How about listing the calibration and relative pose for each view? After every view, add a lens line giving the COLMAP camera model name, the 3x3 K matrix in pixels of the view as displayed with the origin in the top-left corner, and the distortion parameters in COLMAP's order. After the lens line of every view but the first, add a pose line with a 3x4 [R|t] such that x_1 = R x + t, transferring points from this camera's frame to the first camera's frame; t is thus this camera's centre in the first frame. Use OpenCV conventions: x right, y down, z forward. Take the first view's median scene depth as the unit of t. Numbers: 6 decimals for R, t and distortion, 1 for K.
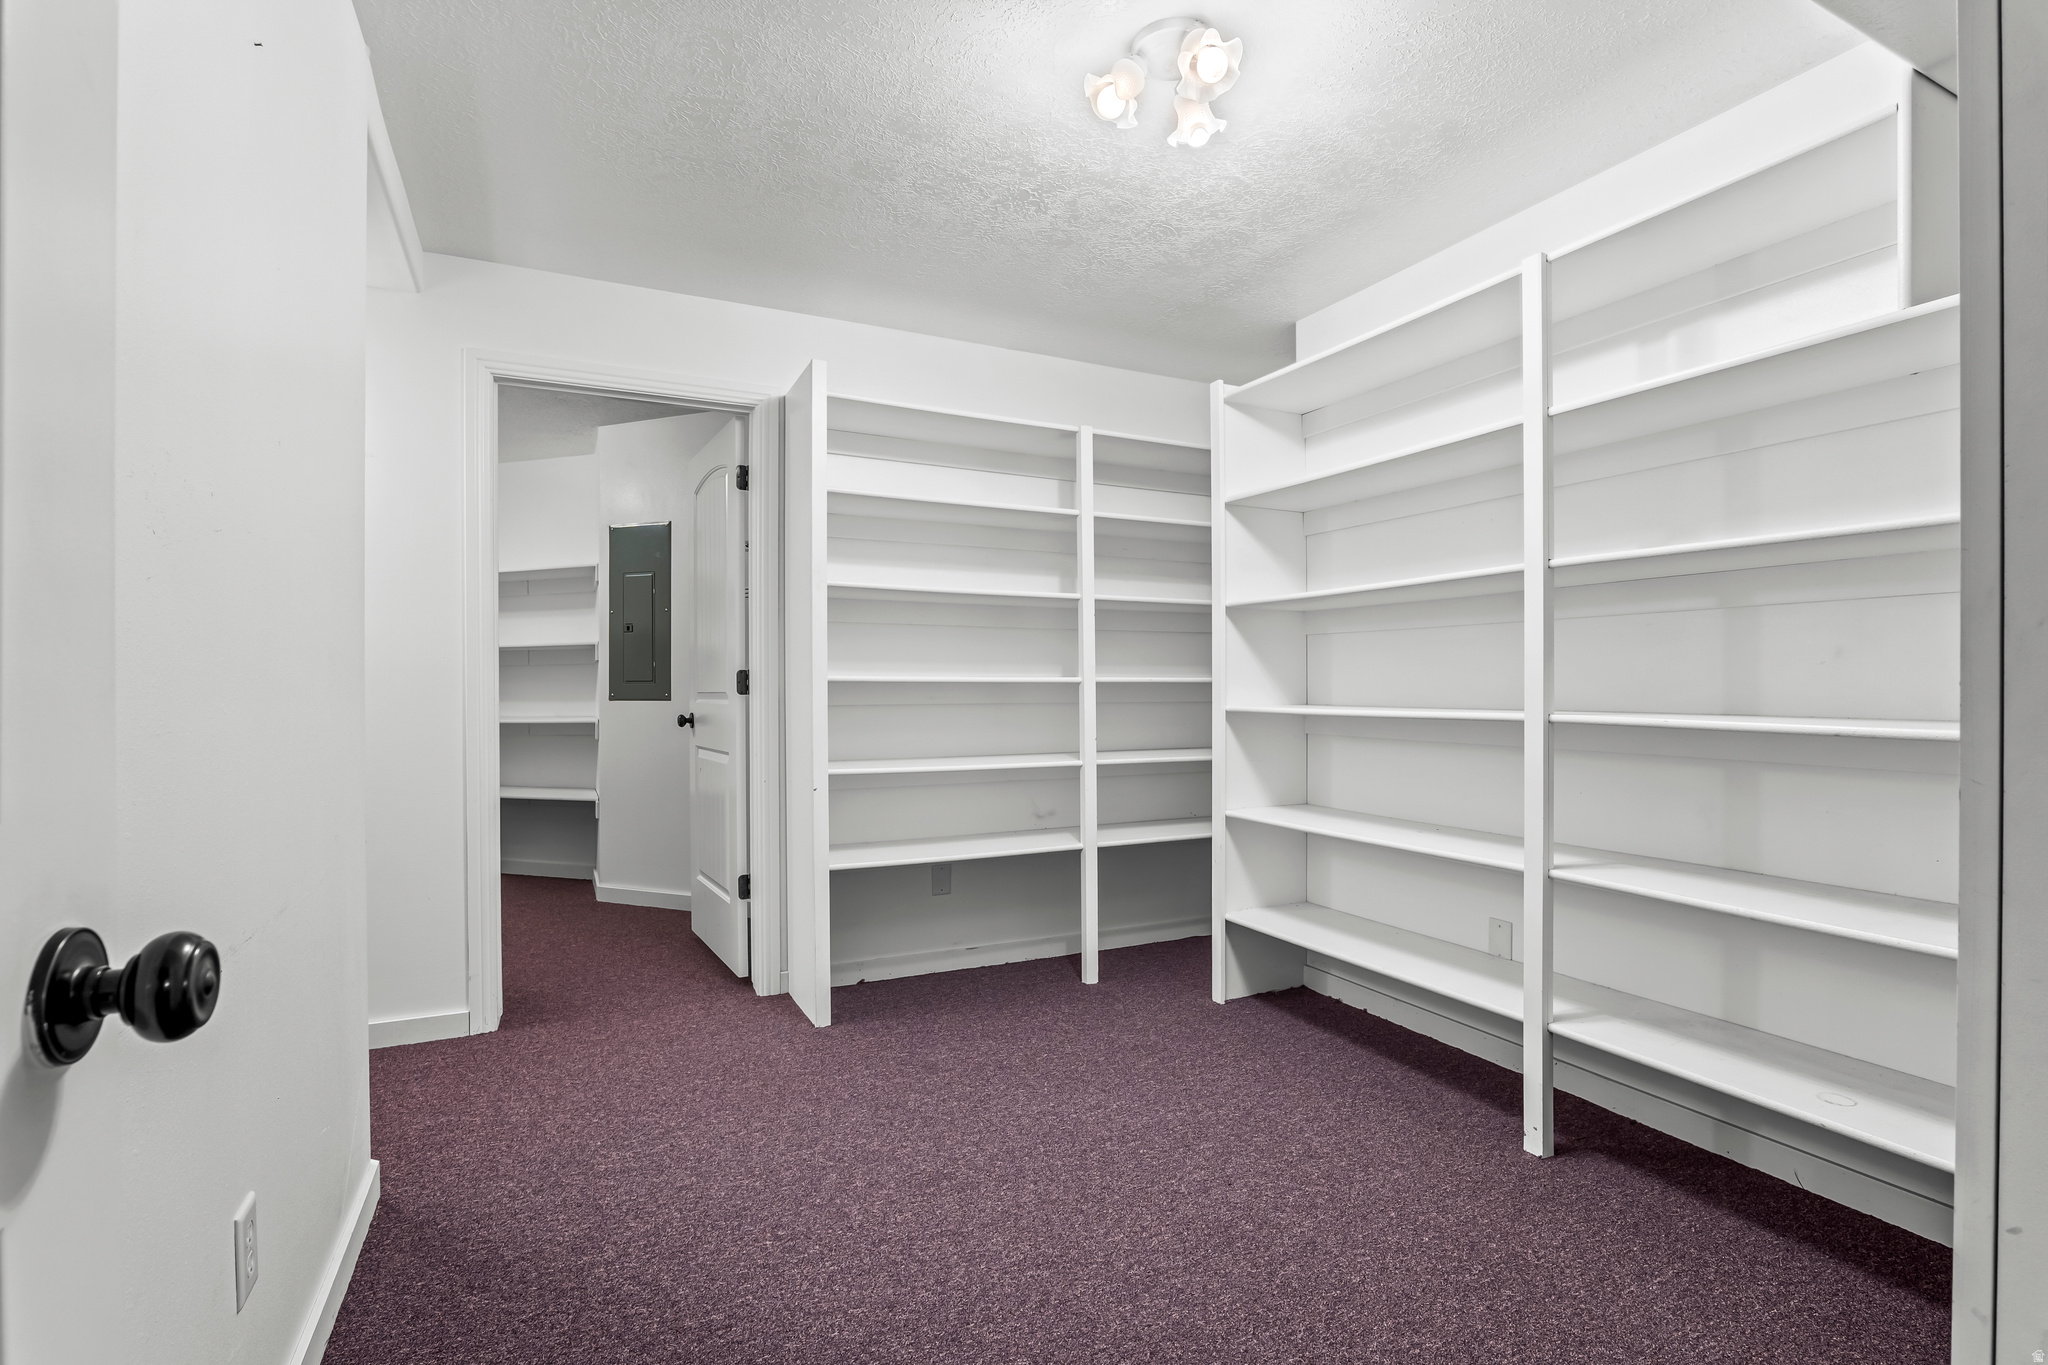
lens RADIAL K [[949.3, 0, 1037.4], [0, 949.3, 688.4], [0, 0, 1]] dist [-0.022144, 0.006306]
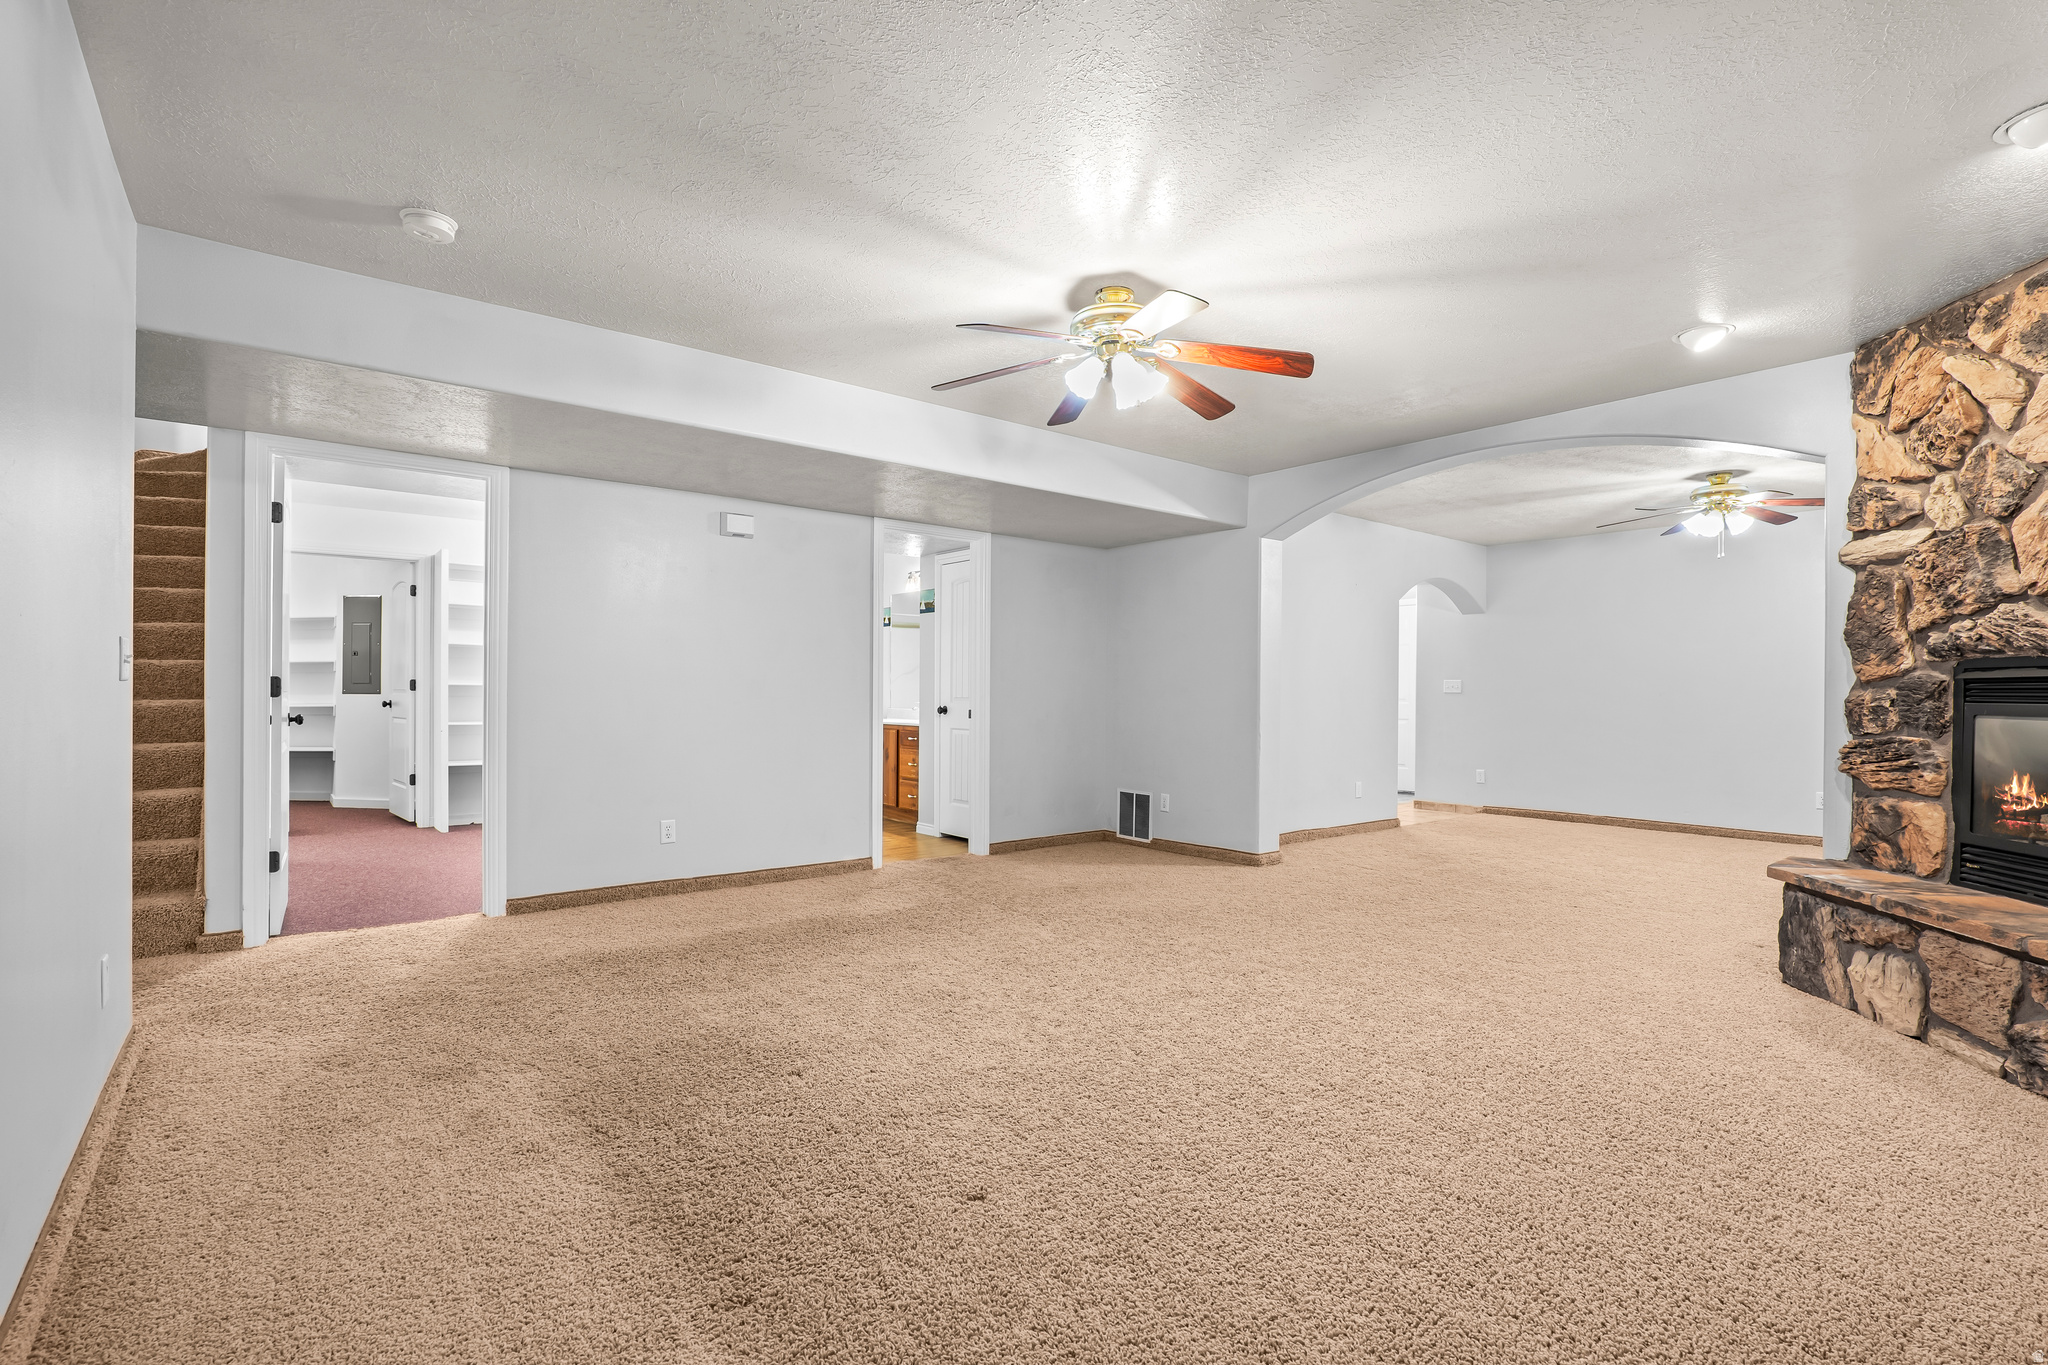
lens RADIAL K [[949.3, 0, 1005.1], [0, 949.3, 687.9], [0, 0, 1]] dist [-0.022144, 0.006306]
pose [[0.980994, 0.007963, 0.193877, 0.465316], [-0.007237, 0.999964, -0.004451, 0.000307], [-0.193905, 0.002963, 0.981016, -1.065818]]
